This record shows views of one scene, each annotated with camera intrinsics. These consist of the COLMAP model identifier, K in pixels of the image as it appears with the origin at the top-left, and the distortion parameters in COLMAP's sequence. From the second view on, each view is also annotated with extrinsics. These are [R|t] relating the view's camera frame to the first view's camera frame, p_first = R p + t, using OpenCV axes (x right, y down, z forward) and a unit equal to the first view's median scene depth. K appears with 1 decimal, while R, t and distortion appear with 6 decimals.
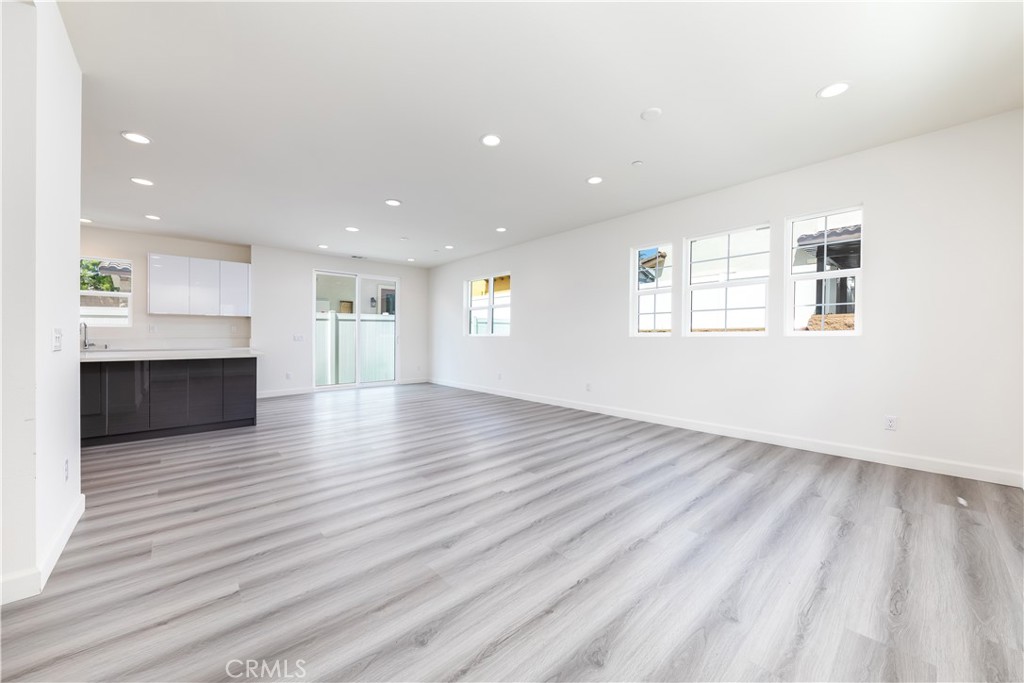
lens RADIAL K [[373.9, 0, 494.5], [0, 373.9, 338.2], [0, 0, 1]] dist [0.001511, -0.001943]
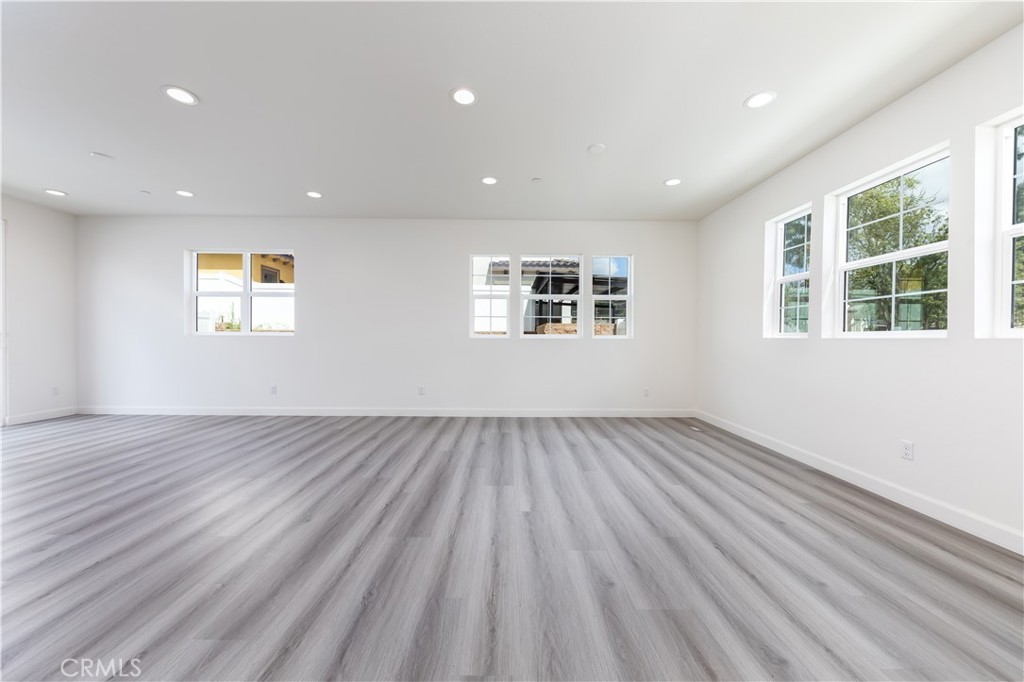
lens RADIAL K [[373.9, 0, 508.4], [0, 373.9, 343.1], [0, 0, 1]] dist [0.001511, -0.001943]
pose [[0.646345, -0.001746, 0.763043, -0.258855], [-0.006962, 0.999942, 0.008185, 0.000906], [-0.763013, -0.010602, 0.646296, 0.176354]]
